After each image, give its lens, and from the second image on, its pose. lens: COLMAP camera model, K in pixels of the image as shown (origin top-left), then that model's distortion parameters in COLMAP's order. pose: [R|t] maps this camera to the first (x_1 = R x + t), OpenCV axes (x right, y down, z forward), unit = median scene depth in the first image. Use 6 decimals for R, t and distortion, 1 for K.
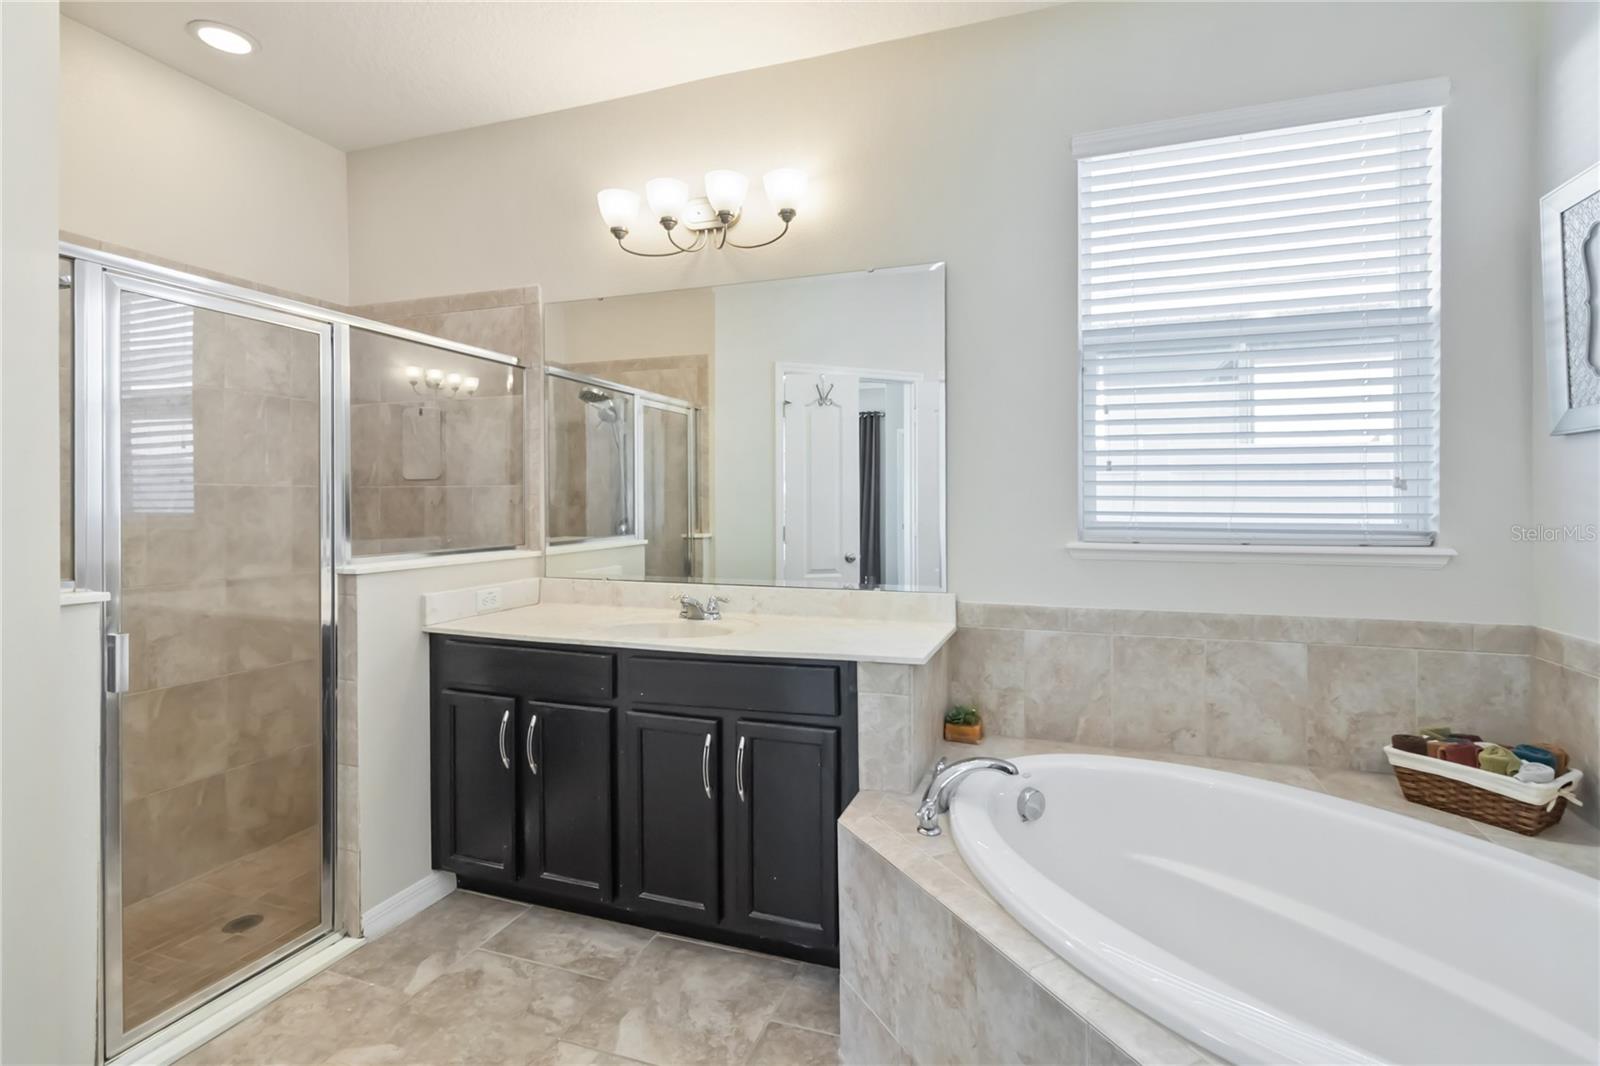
lens RADIAL K [[745.4, 0, 792.1], [0, 745.4, 509.1], [0, 0, 1]] dist [-0.001275, -0.000008]
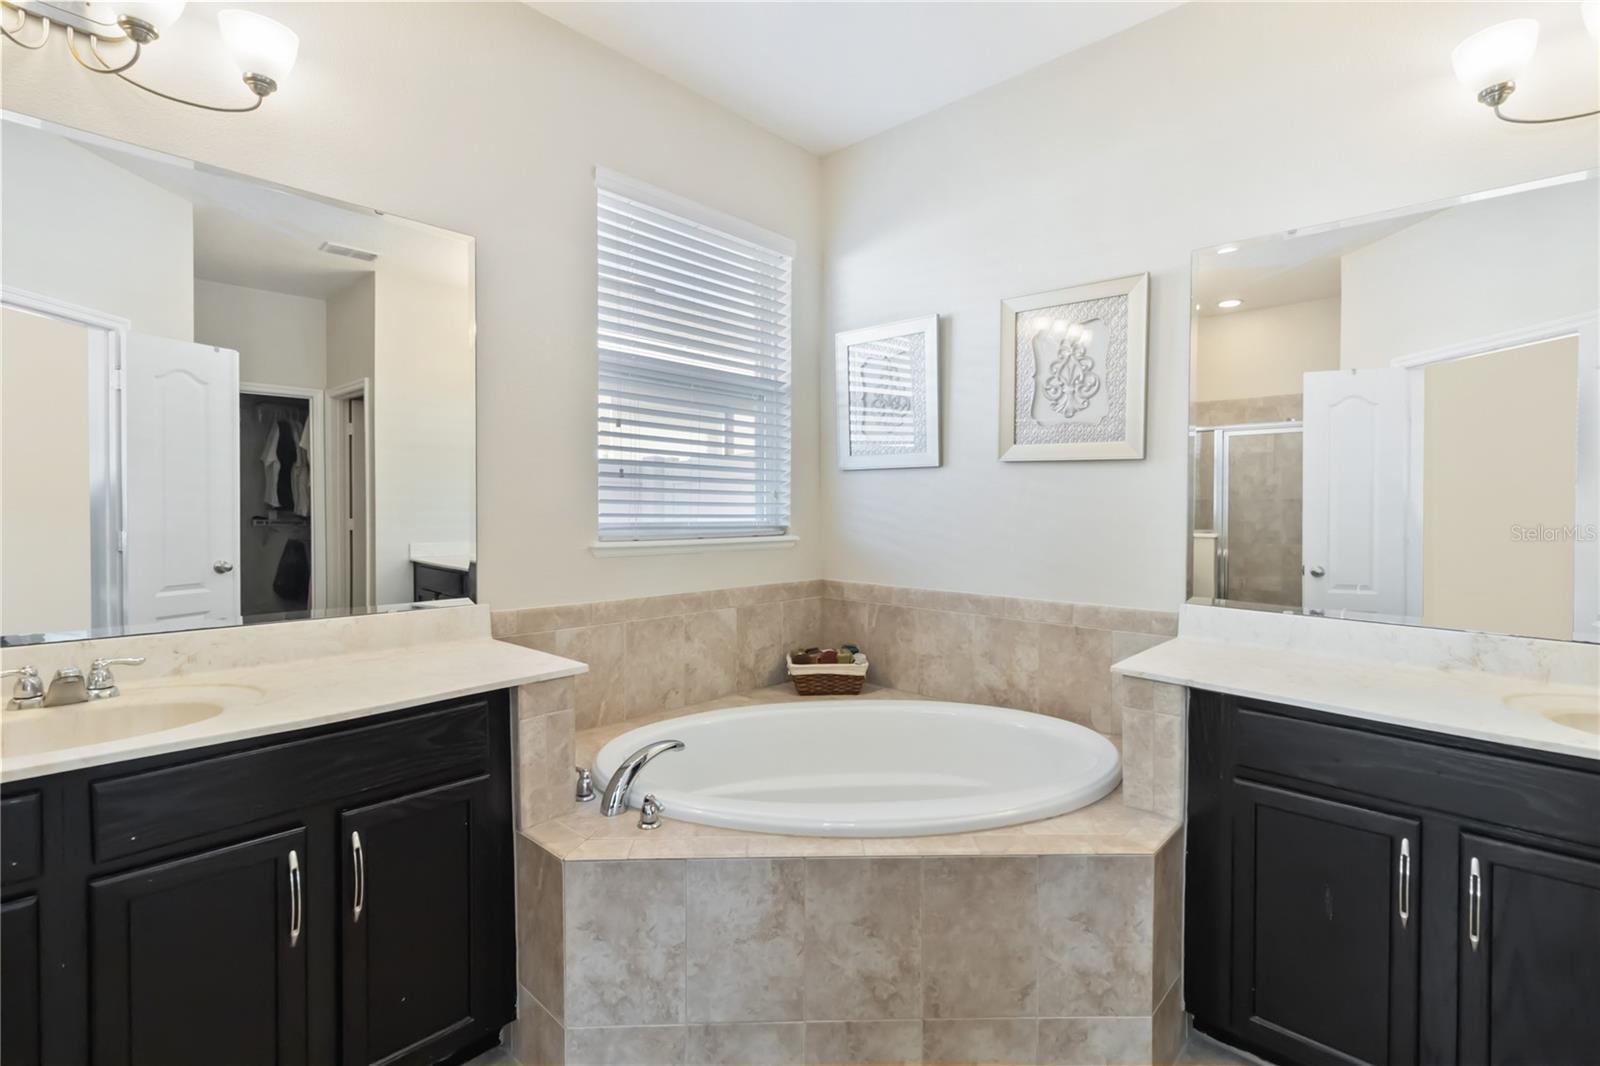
lens RADIAL K [[745.4, 0, 795.5], [0, 745.4, 521.8], [0, 0, 1]] dist [-0.001275, -0.000008]
pose [[0.395901, -0.012430, 0.918209, -0.570608], [0.000693, 0.999912, 0.013237, 0.000883], [-0.918293, -0.004605, 0.395875, 0.347965]]
